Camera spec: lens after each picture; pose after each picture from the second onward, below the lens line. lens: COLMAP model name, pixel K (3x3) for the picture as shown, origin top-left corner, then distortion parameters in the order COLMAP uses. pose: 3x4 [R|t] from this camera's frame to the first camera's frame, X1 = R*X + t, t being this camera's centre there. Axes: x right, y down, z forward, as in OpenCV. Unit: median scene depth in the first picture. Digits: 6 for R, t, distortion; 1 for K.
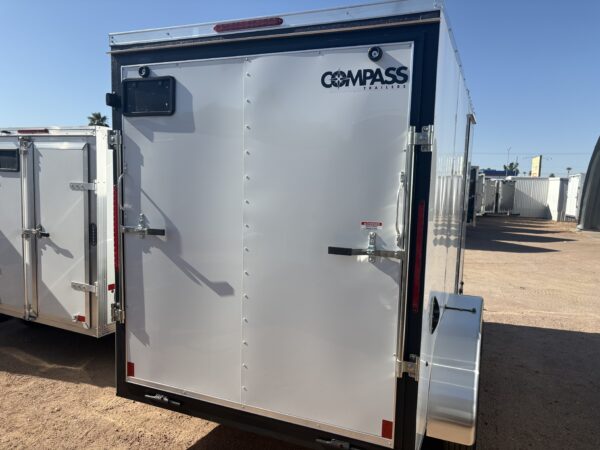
lens RADIAL K [[447.6, 0, 300.1], [0, 447.6, 224.5], [0, 0, 1]] dist [0.036311, 0.001837]
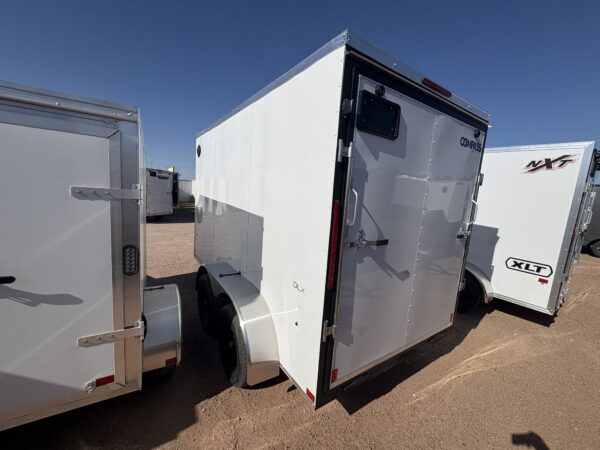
lens RADIAL K [[241.4, 0, 300.8], [0, 241.4, 223.8], [0, 0, 1]] dist [0.002483, 0.000167]
pose [[0.553664, -0.100768, 0.826621, -0.904730], [0.033188, 0.994533, 0.099009, -0.095222], [-0.832079, -0.027384, 0.553981, 0.813552]]
